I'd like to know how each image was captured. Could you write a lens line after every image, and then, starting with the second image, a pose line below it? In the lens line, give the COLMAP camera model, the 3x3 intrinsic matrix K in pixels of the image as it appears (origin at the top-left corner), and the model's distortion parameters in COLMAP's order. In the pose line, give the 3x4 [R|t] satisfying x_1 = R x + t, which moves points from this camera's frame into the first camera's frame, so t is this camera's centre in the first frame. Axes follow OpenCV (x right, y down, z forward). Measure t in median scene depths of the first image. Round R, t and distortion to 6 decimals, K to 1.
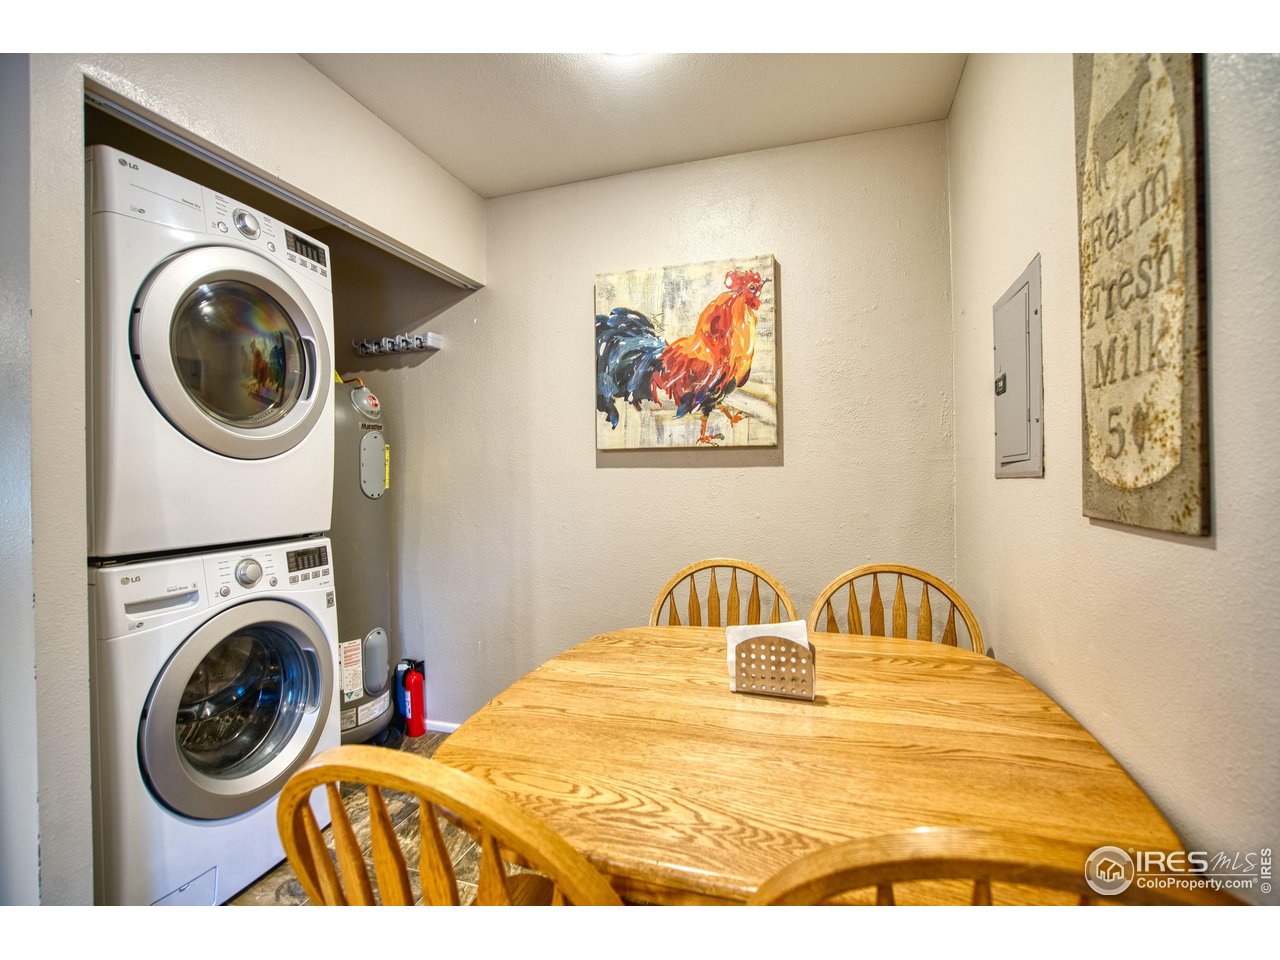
lens RADIAL K [[586.0, 0, 640.1], [0, 586.0, 478.2], [0, 0, 1]] dist [-0.037294, 0.007713]
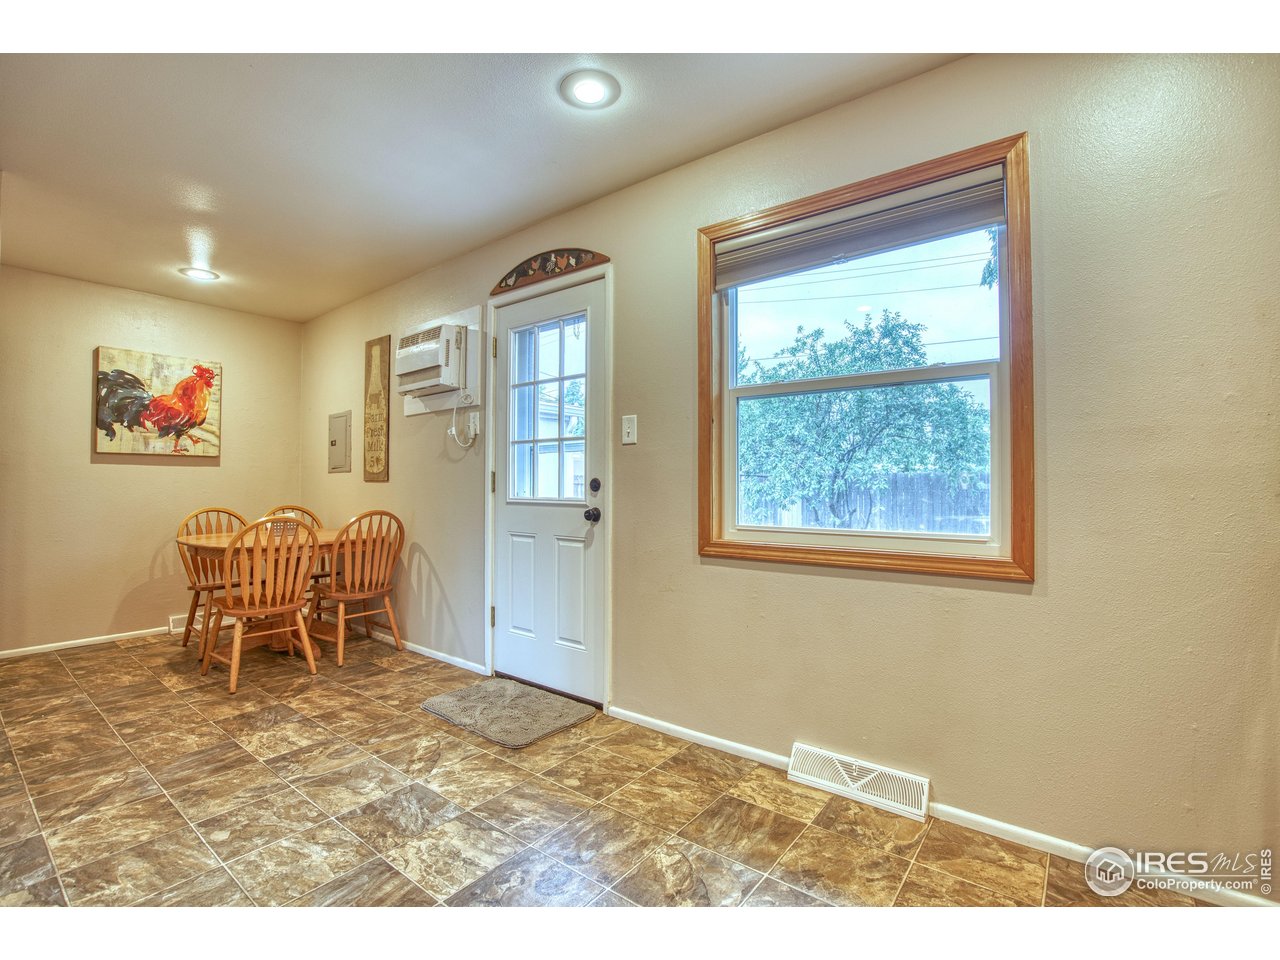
lens RADIAL K [[586.0, 0, 636.3], [0, 586.0, 477.2], [0, 0, 1]] dist [-0.037294, 0.007713]
pose [[0.357766, 0.024782, 0.933482, -1.074716], [-0.000177, 0.999650, -0.026471, 0.065650], [-0.933811, 0.009306, 0.357645, -1.030092]]
